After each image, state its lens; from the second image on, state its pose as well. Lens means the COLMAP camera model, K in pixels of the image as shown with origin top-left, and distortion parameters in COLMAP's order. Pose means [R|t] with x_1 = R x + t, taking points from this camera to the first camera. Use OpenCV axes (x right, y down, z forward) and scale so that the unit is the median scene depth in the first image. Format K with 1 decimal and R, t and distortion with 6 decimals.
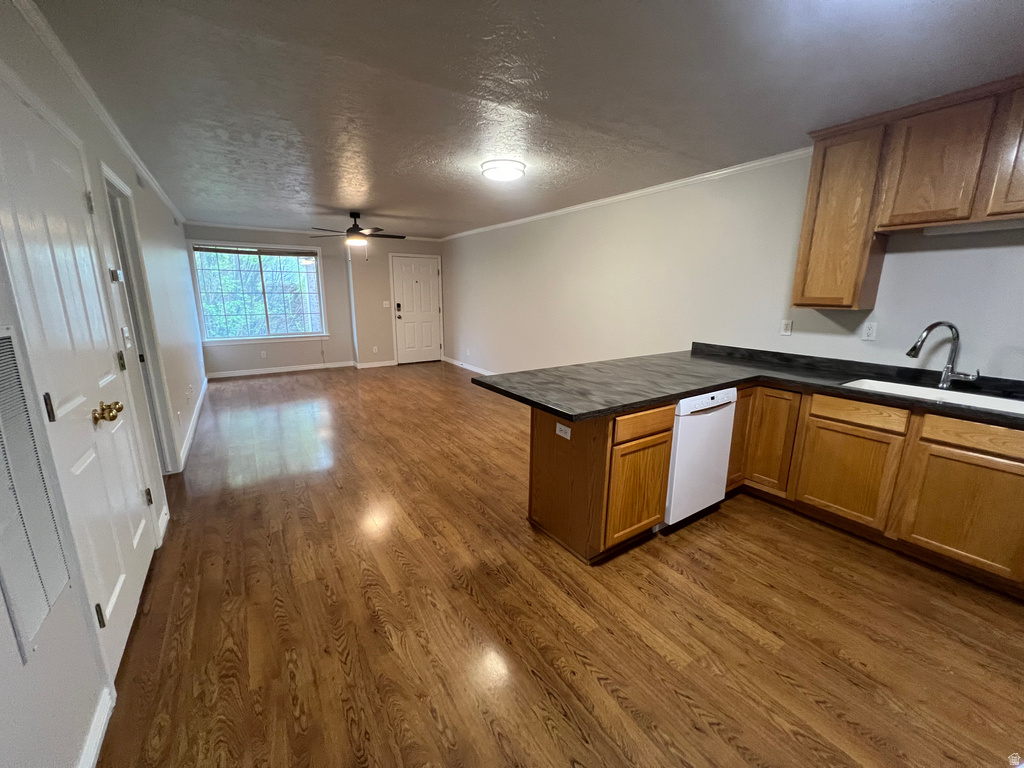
lens RADIAL K [[408.7, 0, 508.4], [0, 408.7, 378.8], [0, 0, 1]] dist [0.002282, 0.000130]
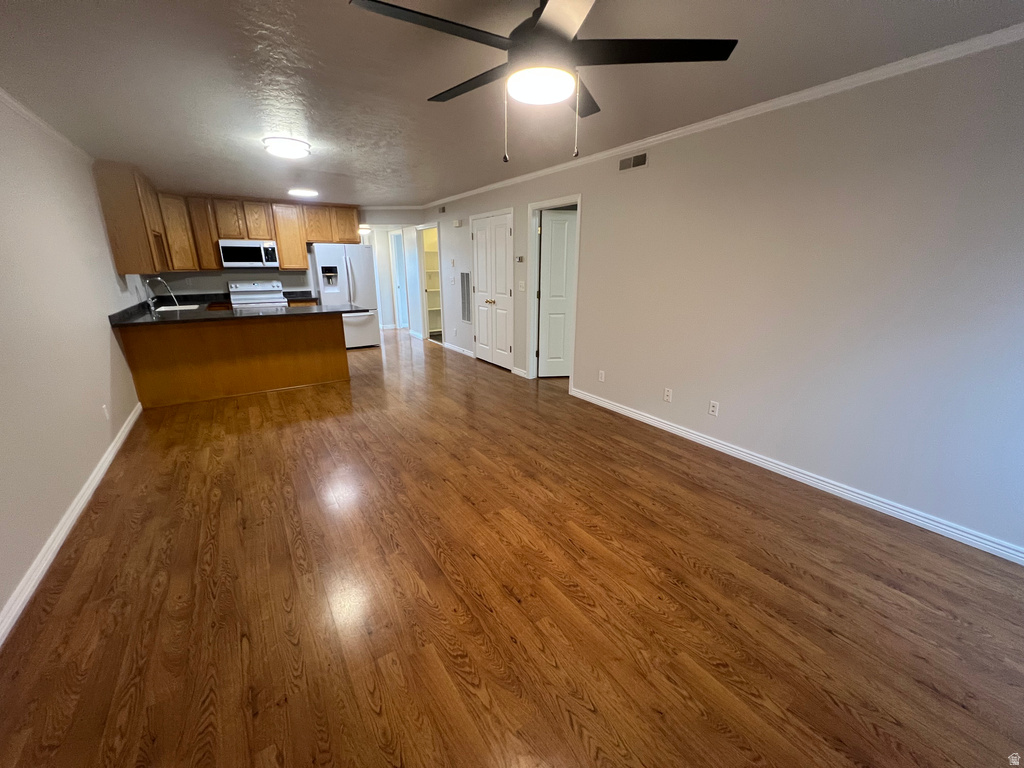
lens RADIAL K [[408.7, 0, 507.6], [0, 408.7, 378.6], [0, 0, 1]] dist [0.002282, 0.000130]
pose [[-0.999895, -0.004652, -0.013733, -0.869402], [-0.010483, 0.886278, 0.463035, -0.741083], [0.010017, 0.463131, -0.886233, 3.425769]]
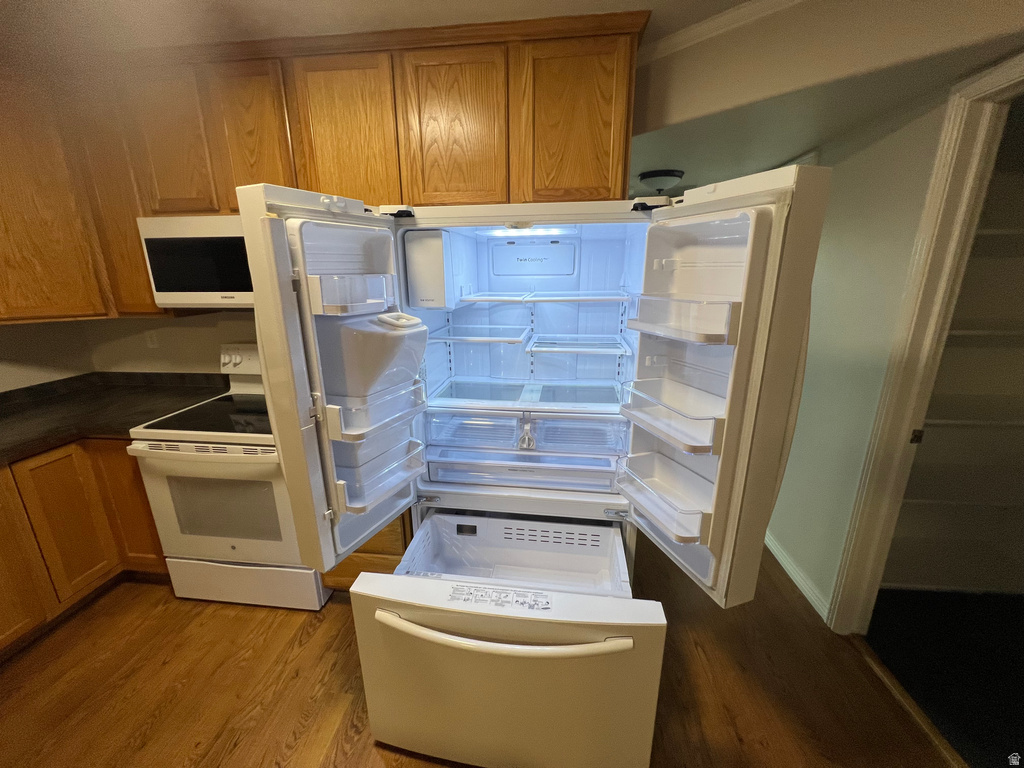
lens RADIAL K [[411.6, 0, 511.7], [0, 411.6, 383.2], [0, 0, 1]] dist [0.001183, 0.000693]
pose [[-0.773868, -0.170223, 0.610043, -0.052976], [0.132612, 0.898305, 0.418882, -0.204620], [-0.619308, 0.405058, -0.672596, 0.670990]]
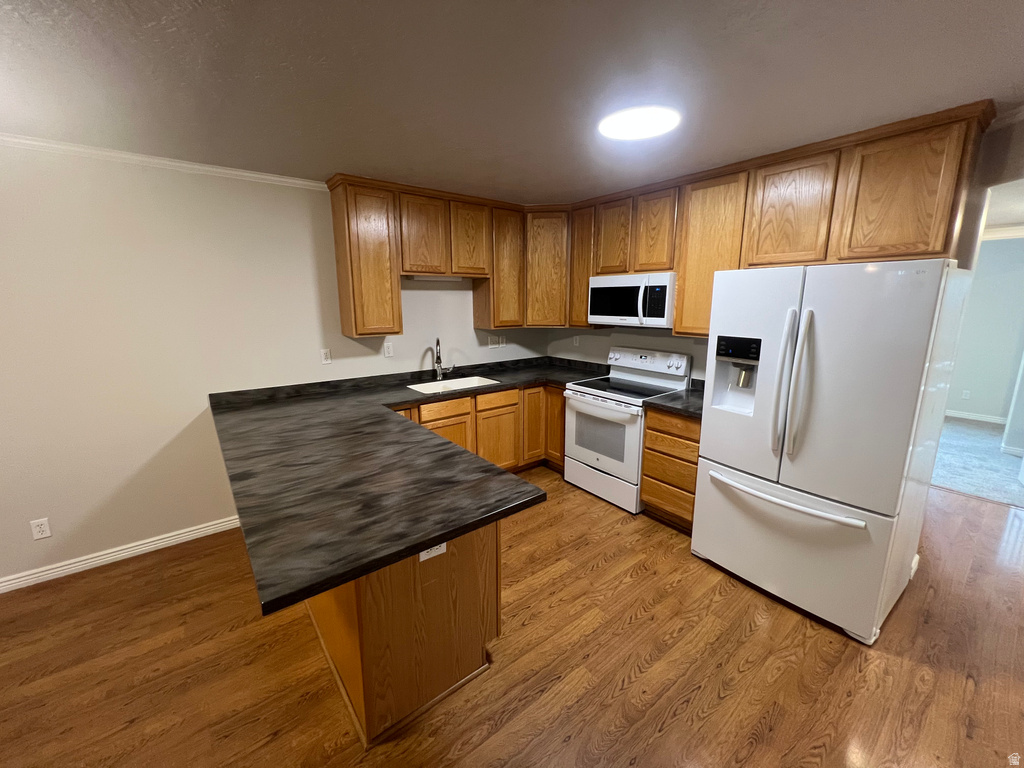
lens RADIAL K [[411.6, 0, 507.9], [0, 411.6, 379.7], [0, 0, 1]] dist [0.001183, 0.000693]
pose [[-0.077269, -0.200693, 0.976602, -0.531668], [0.210258, 0.954221, 0.212729, -0.283759], [-0.974588, 0.221776, -0.031535, 0.896764]]
